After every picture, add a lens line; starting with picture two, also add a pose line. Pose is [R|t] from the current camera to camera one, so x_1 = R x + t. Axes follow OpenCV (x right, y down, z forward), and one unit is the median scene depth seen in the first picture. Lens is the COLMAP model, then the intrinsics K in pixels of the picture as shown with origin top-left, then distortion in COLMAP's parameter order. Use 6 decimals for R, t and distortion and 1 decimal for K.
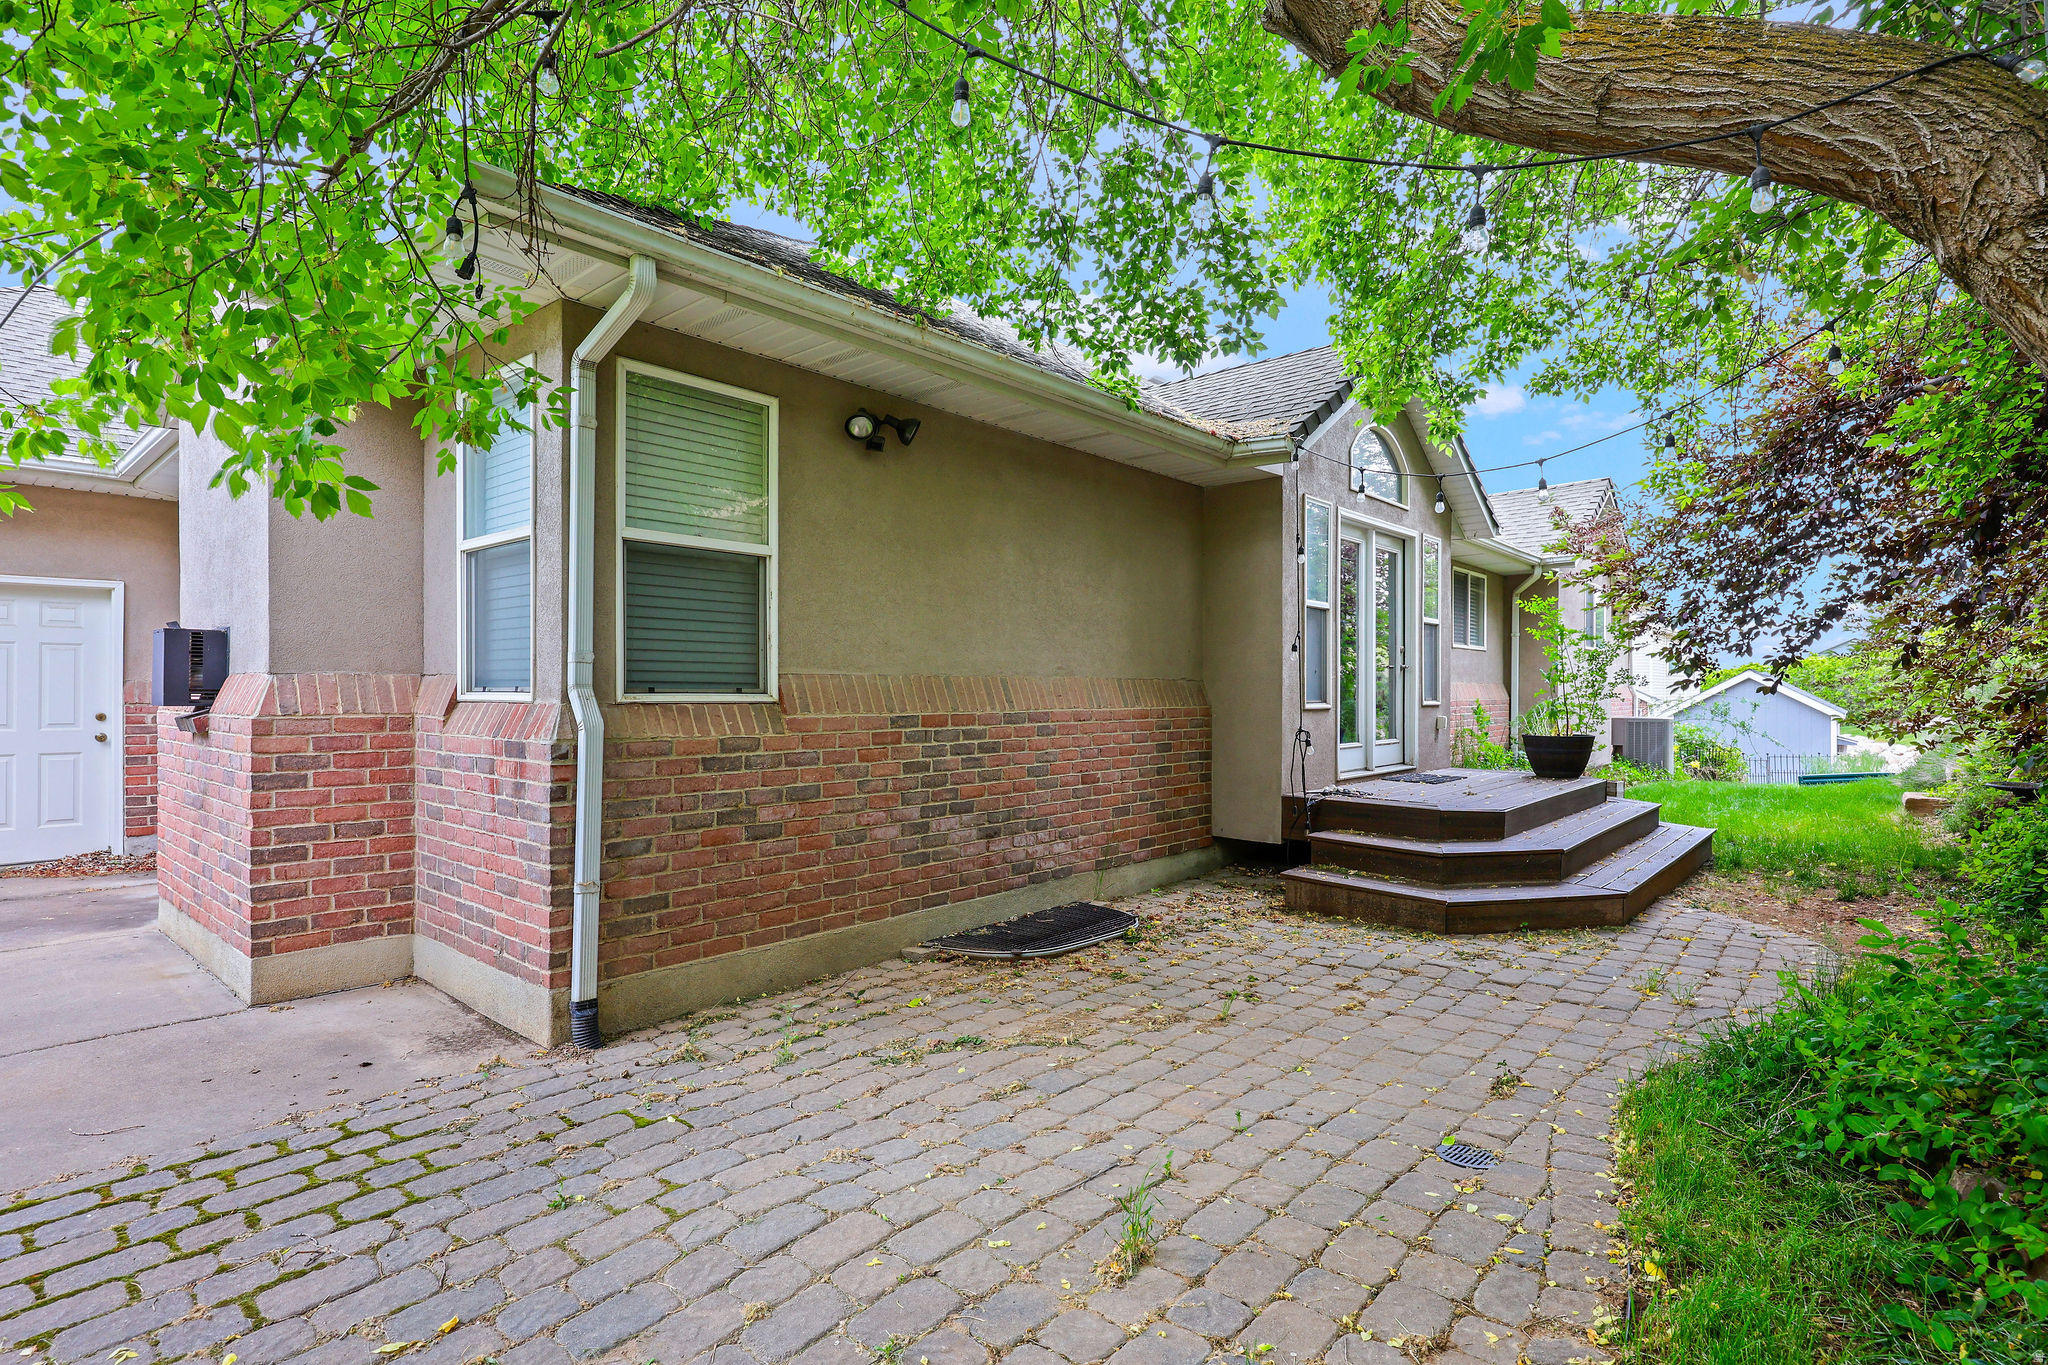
lens RADIAL K [[1014.8, 0, 1022.6], [0, 1014.8, 689.6], [0, 0, 1]] dist [0.002084, -0.000118]
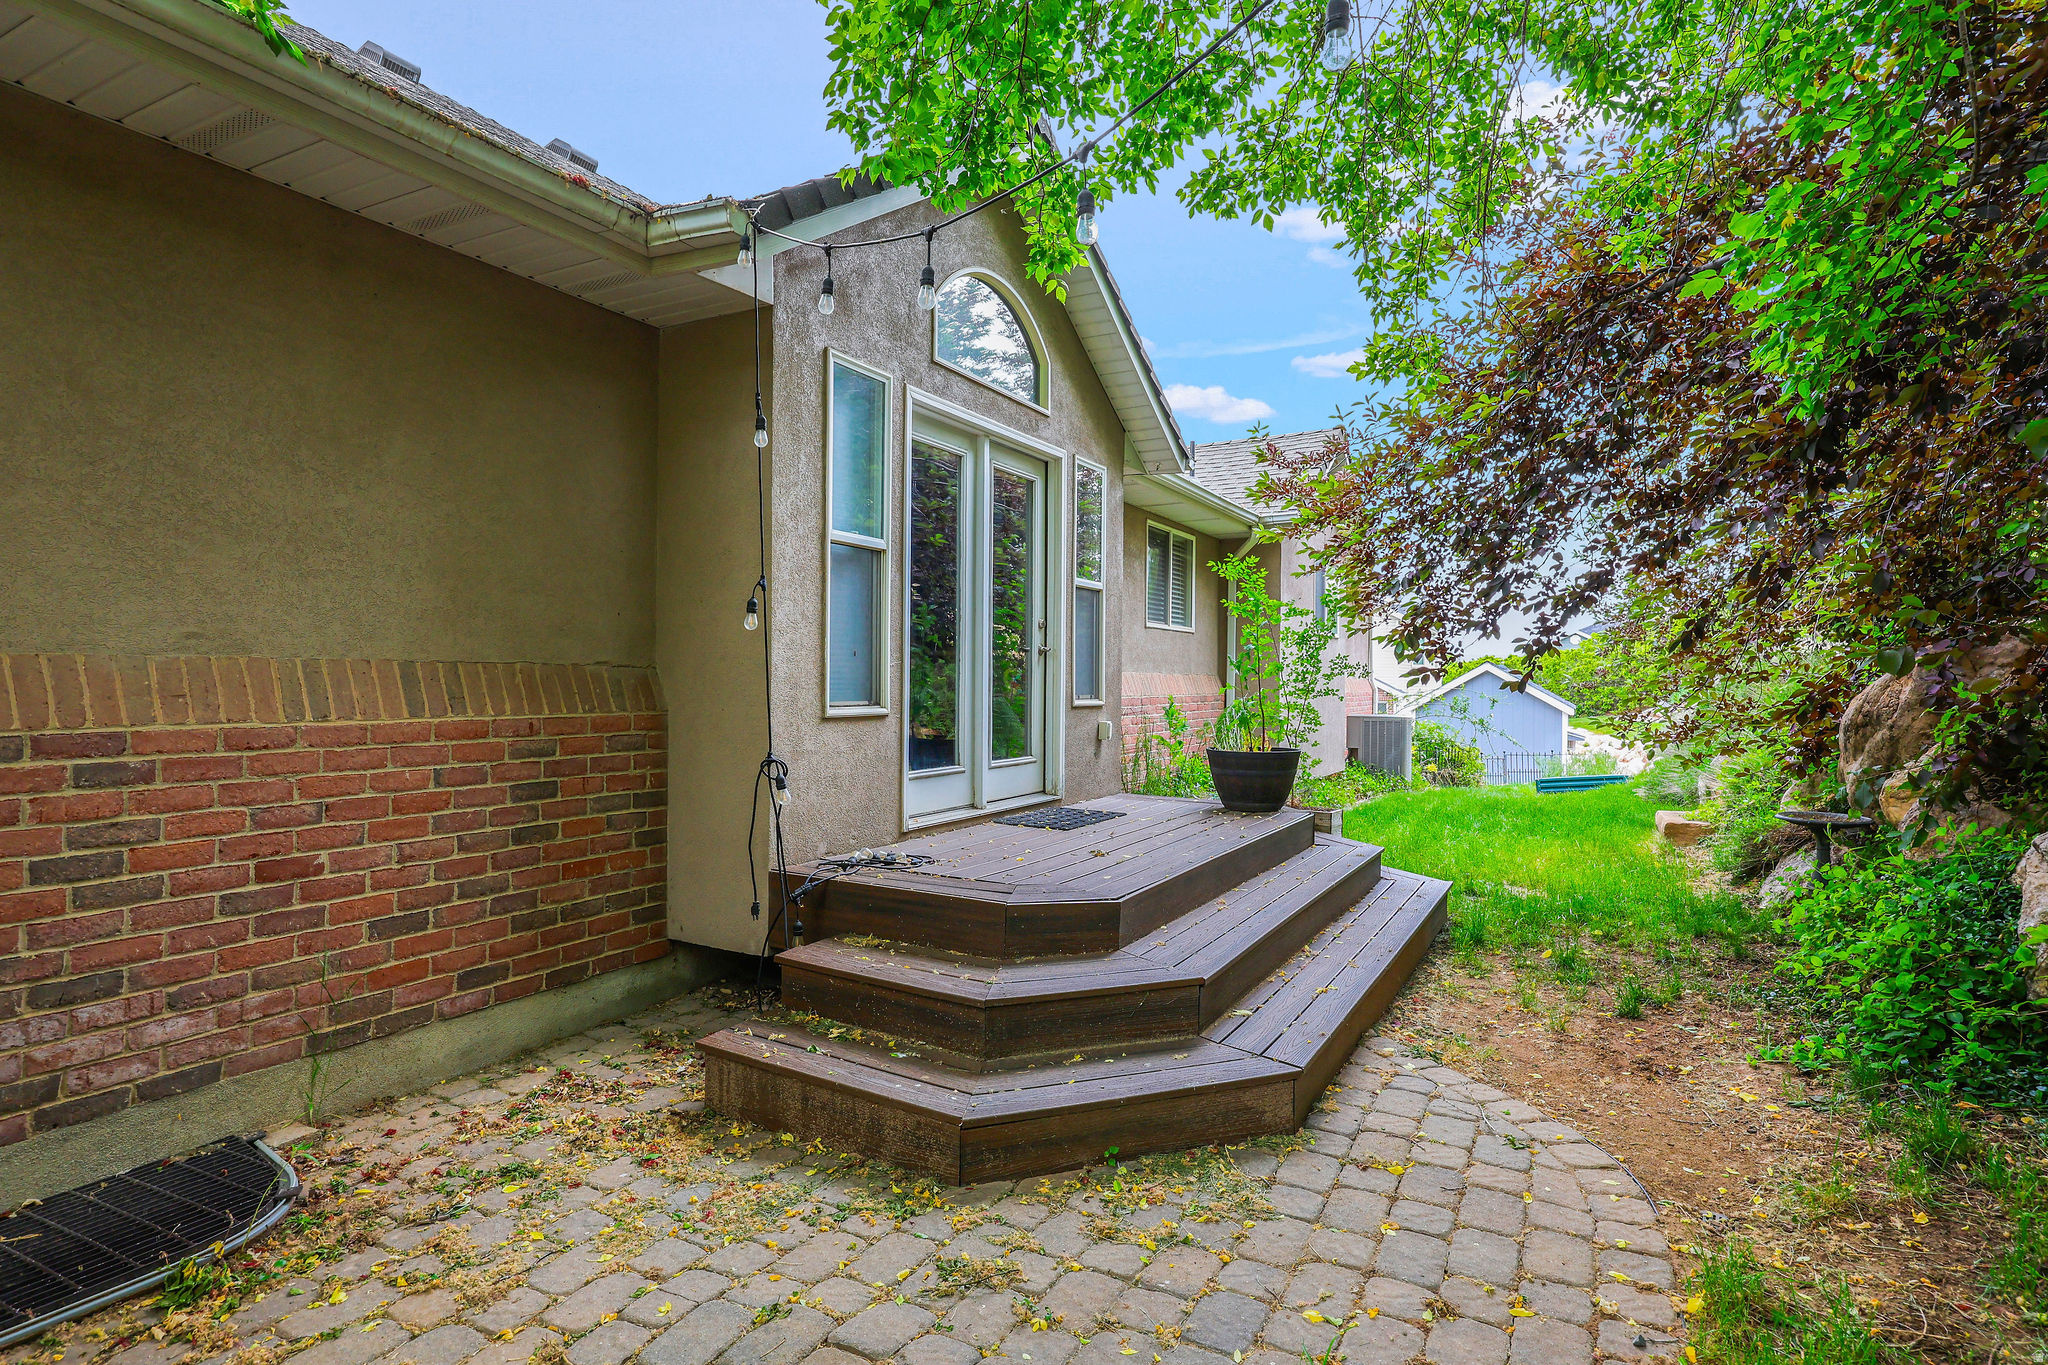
lens RADIAL K [[1075.0, 0, 1025.5], [0, 1075.0, 677.9], [0, 0, 1]] dist [0.001239, 0.001060]
pose [[0.976314, 0.007457, 0.216231, 0.231012], [-0.007602, 0.999971, -0.000159, -0.003605], [-0.216226, -0.001489, 0.976342, 0.335858]]
